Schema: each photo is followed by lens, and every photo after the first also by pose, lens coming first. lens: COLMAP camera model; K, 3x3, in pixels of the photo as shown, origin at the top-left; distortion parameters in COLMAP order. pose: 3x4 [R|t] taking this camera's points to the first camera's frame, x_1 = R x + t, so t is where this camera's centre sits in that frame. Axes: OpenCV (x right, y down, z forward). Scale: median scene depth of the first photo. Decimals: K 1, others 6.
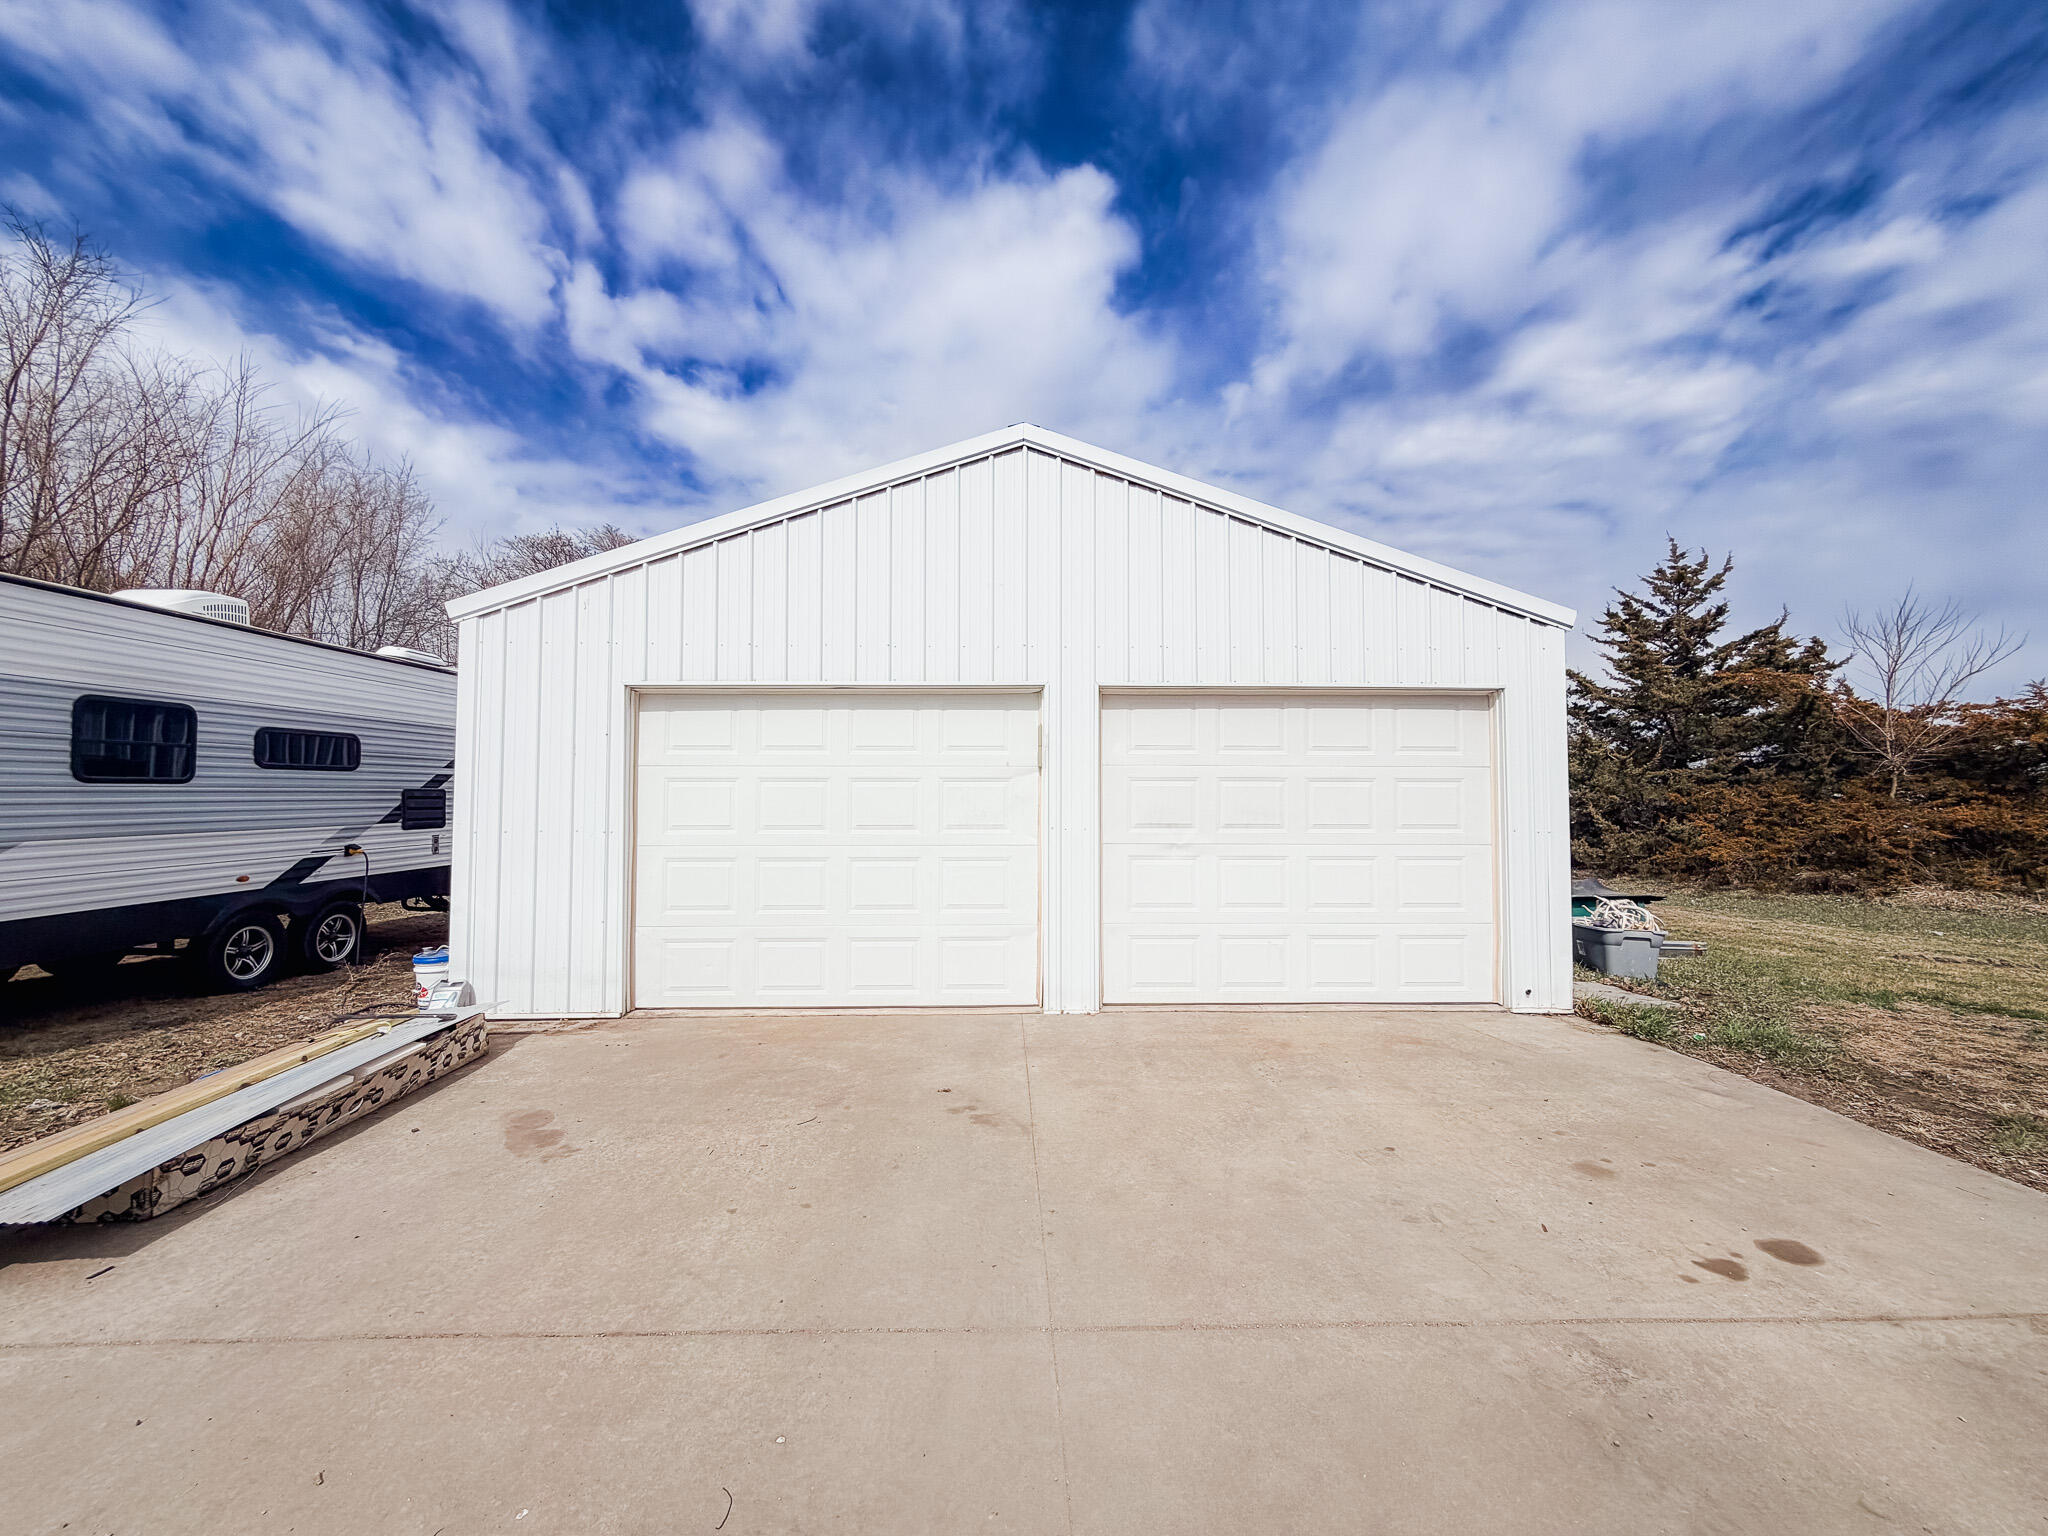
lens RADIAL K [[817.2, 0, 1020.7], [0, 817.2, 762.2], [0, 0, 1]] dist [-0.001181, 0.000857]
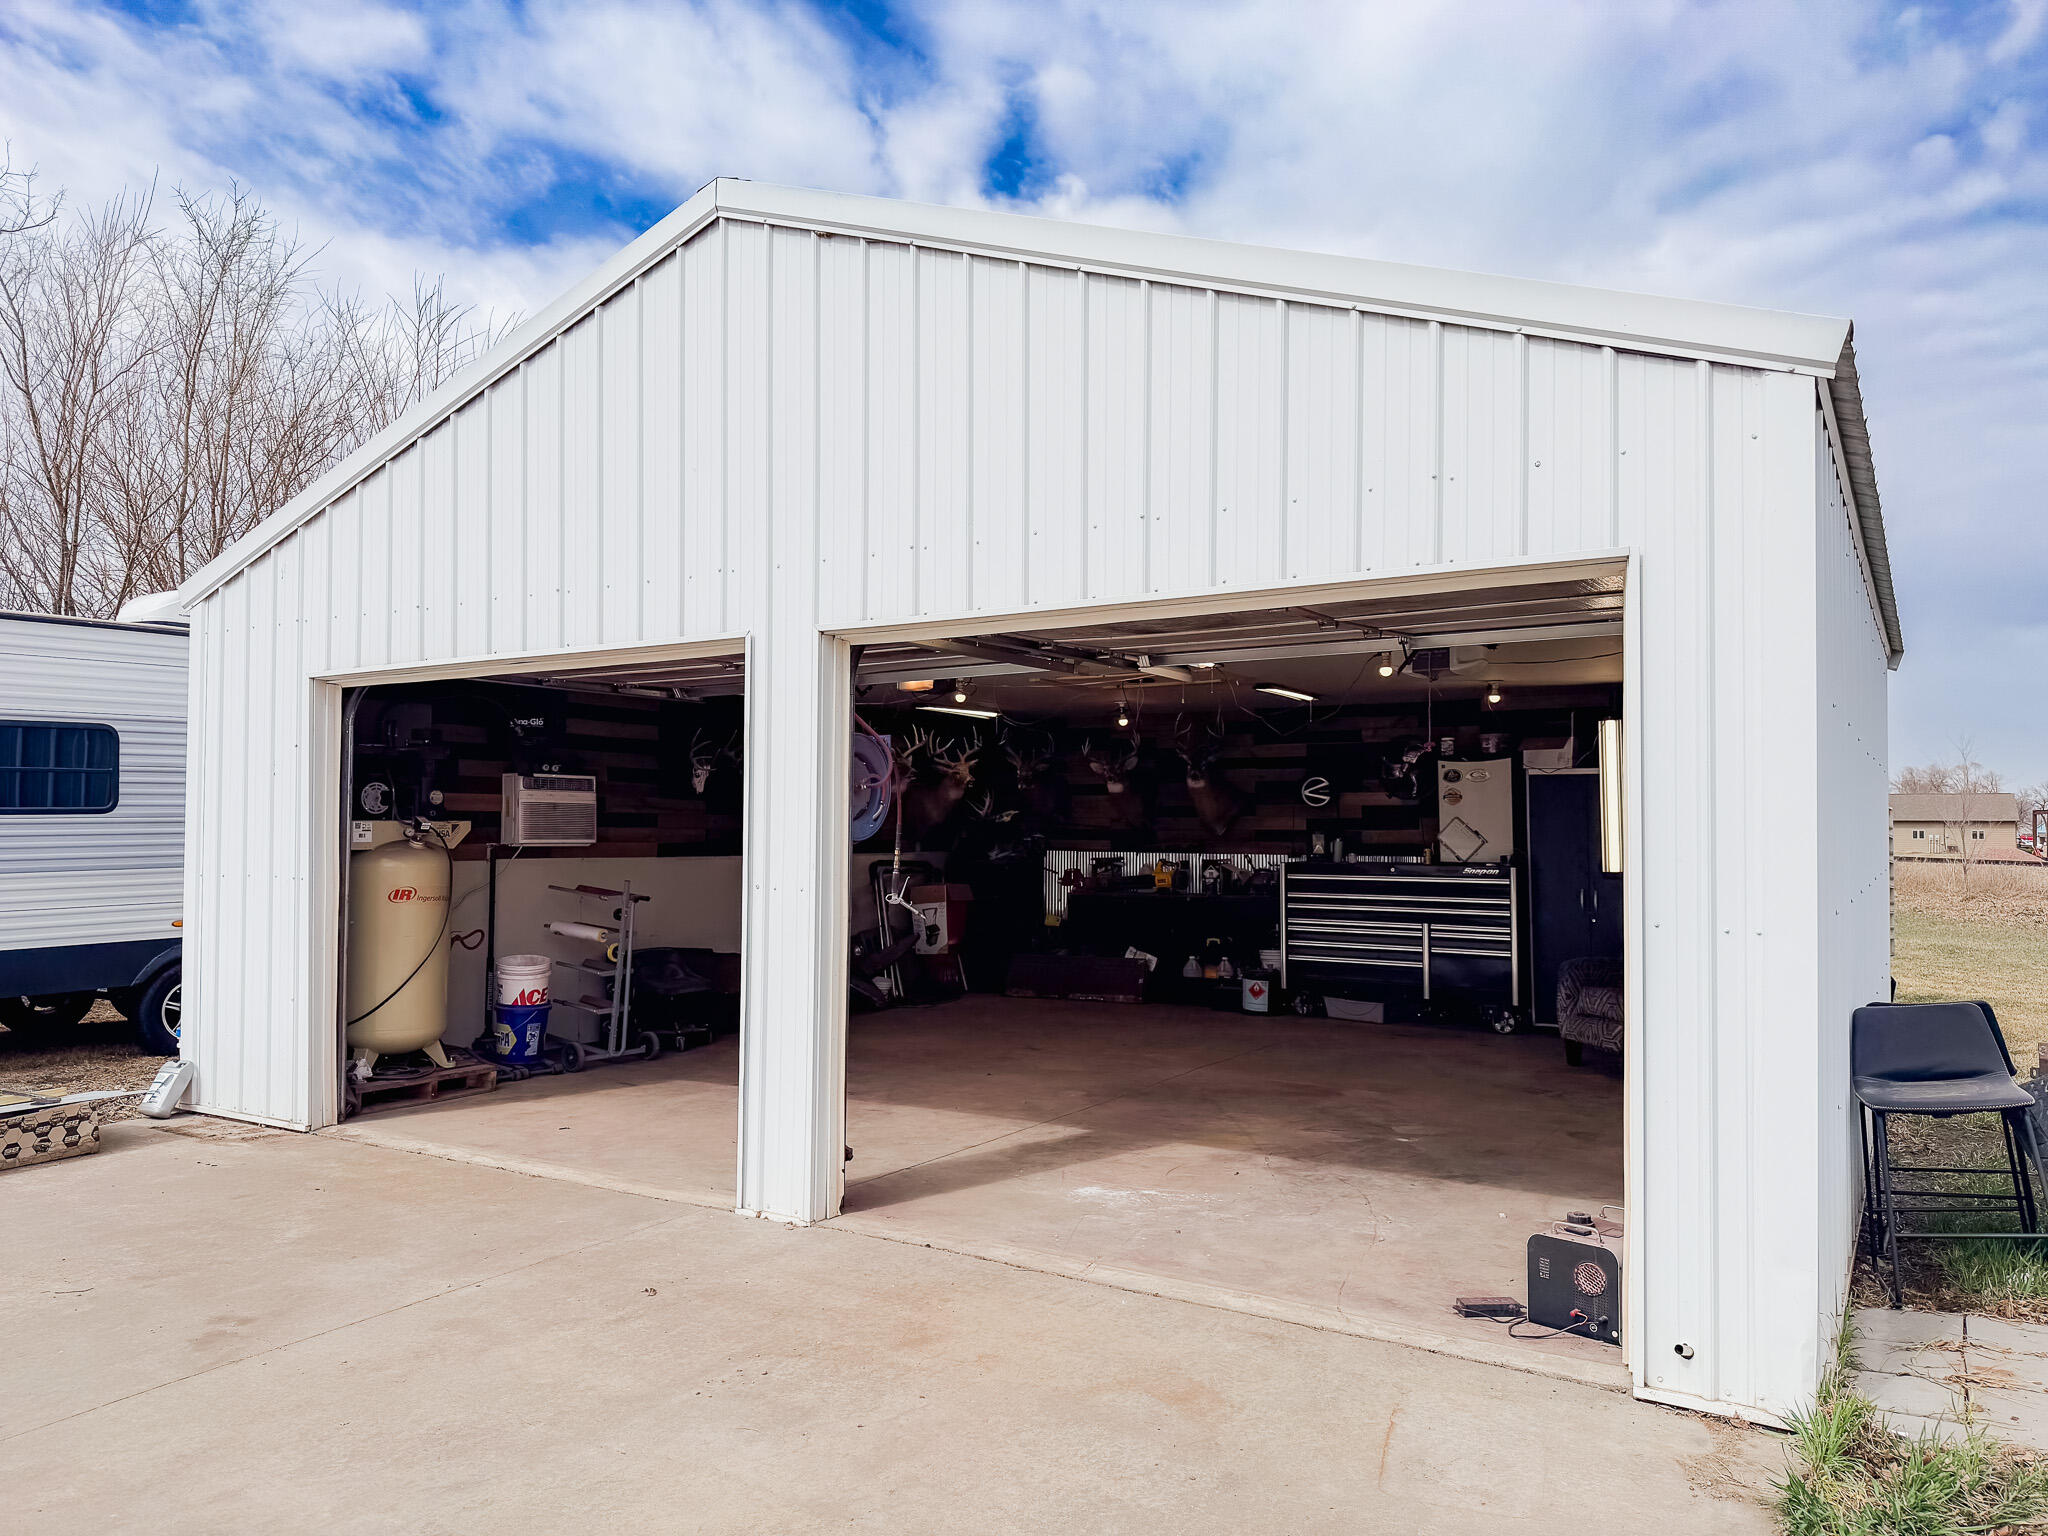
lens RADIAL K [[1436.8, 0, 997.8], [0, 1436.8, 786.5], [0, 0, 1]] dist [0.094186, -0.126213]
pose [[0.824770, -0.013300, -0.565311, 0.995617], [0.027313, 0.999493, 0.016334, -0.003907], [0.564808, -0.028912, 0.824716, 0.356370]]
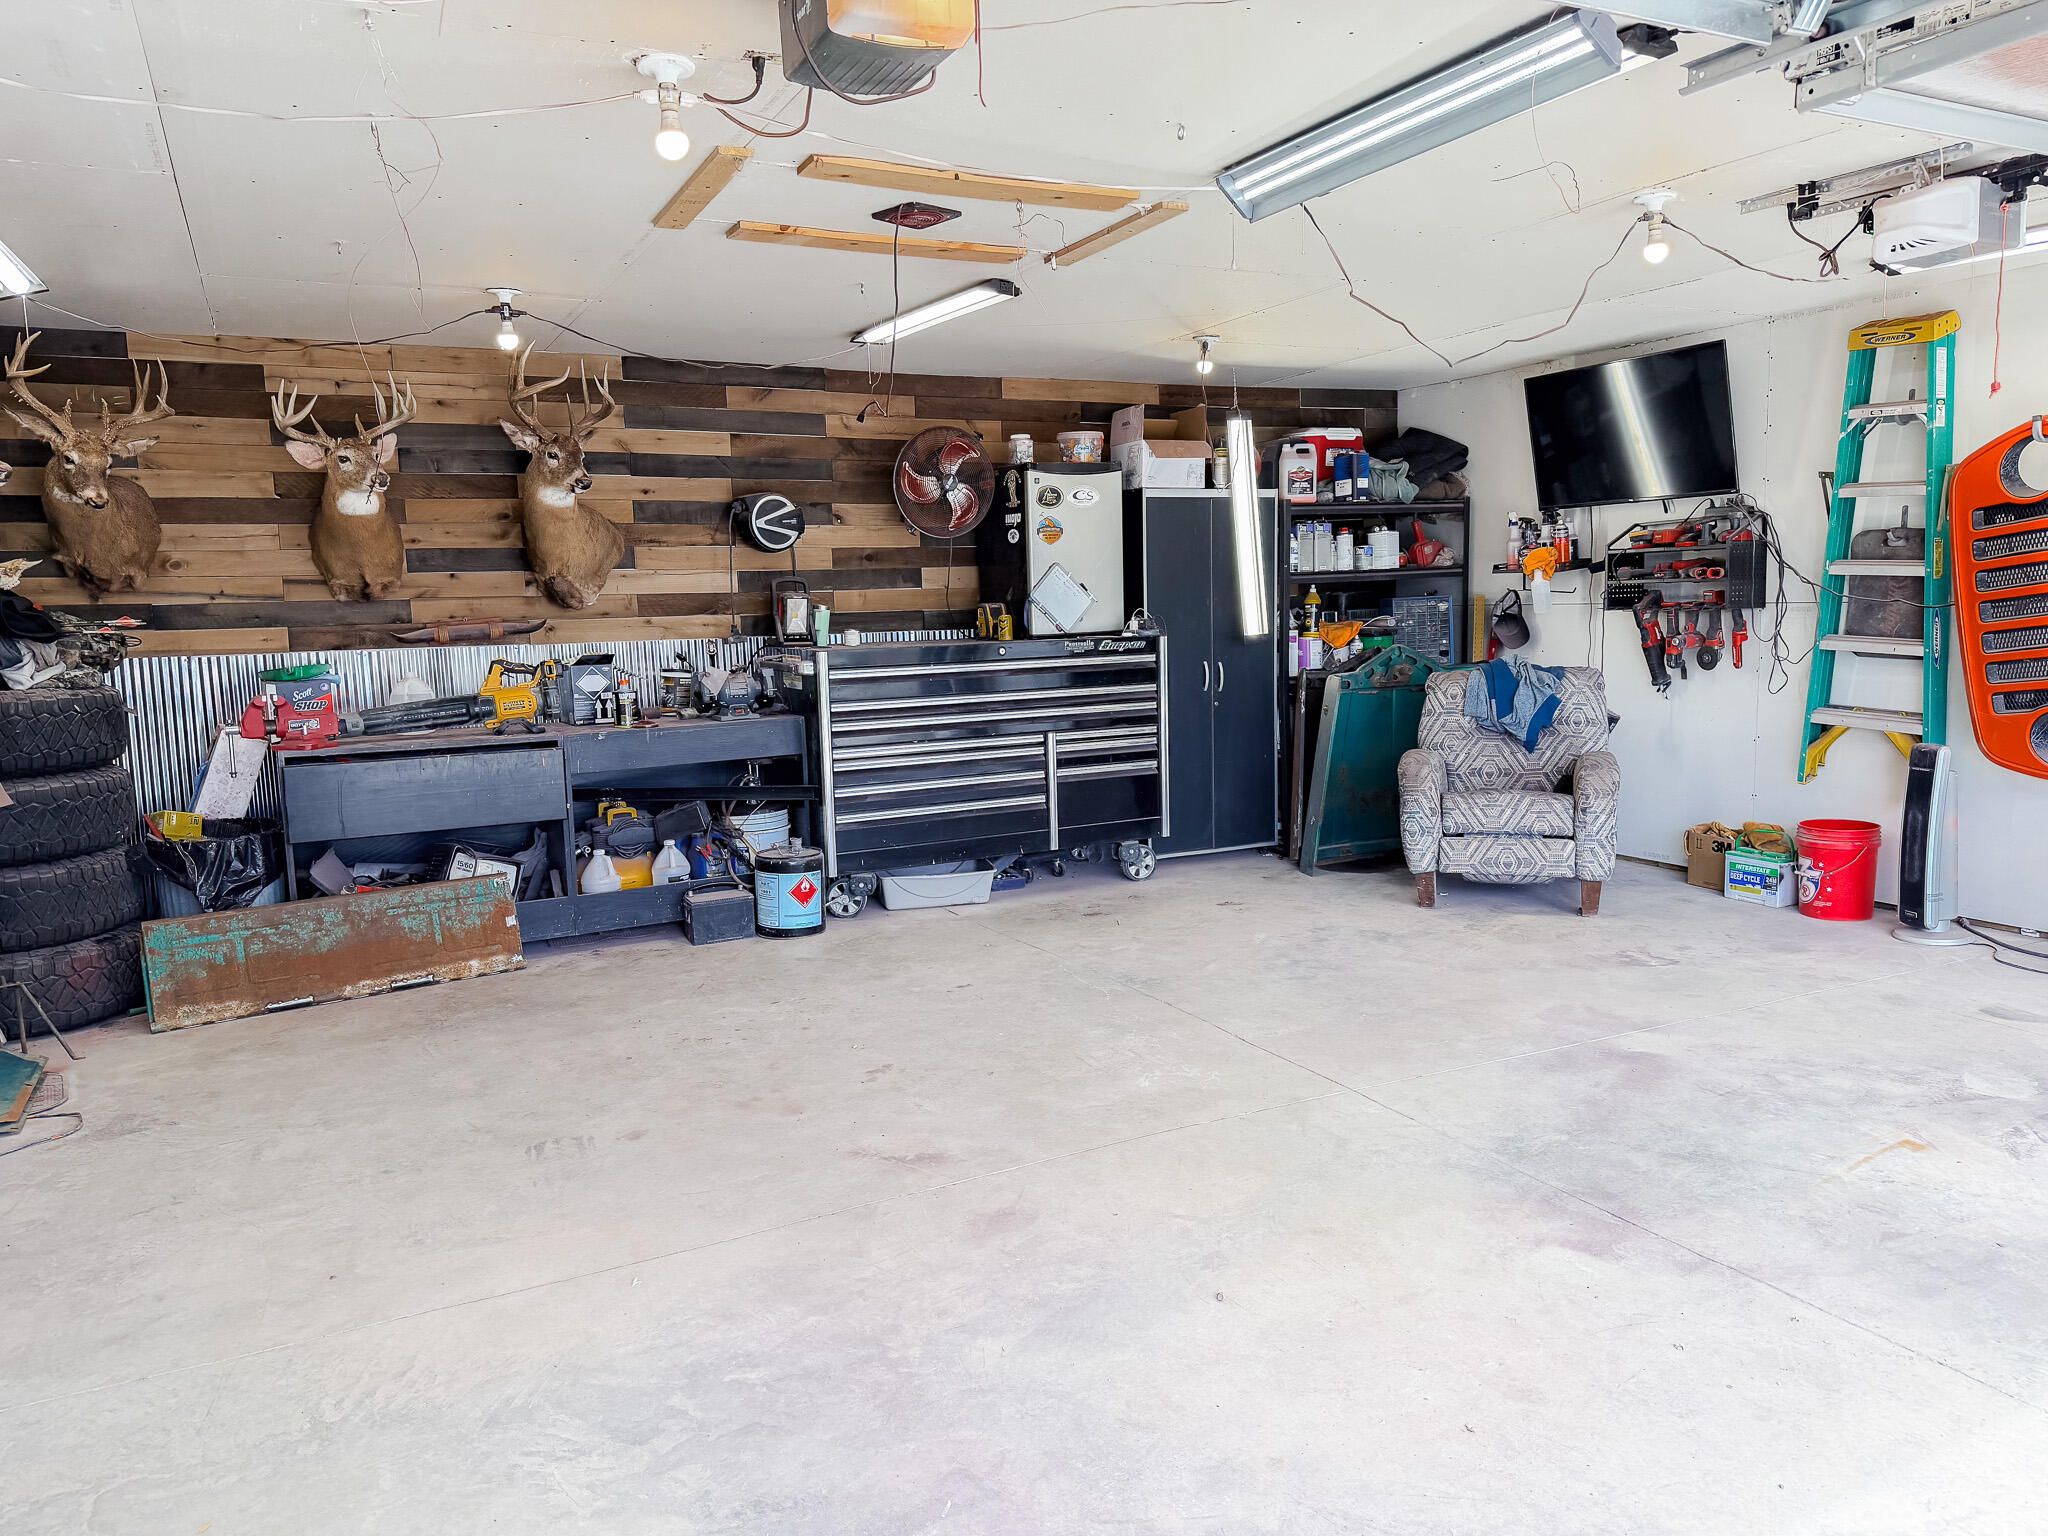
lens RADIAL K [[1423.9, 0, 1024.0], [0, 1423.9, 768.0], [0, 0, 1]] dist [0.156807, -0.274983]
pose [[0.901094, -0.077362, 0.426668, -0.550156], [0.004532, 0.985583, 0.169130, 0.071129], [-0.433601, -0.150468, 0.888453, 1.495324]]
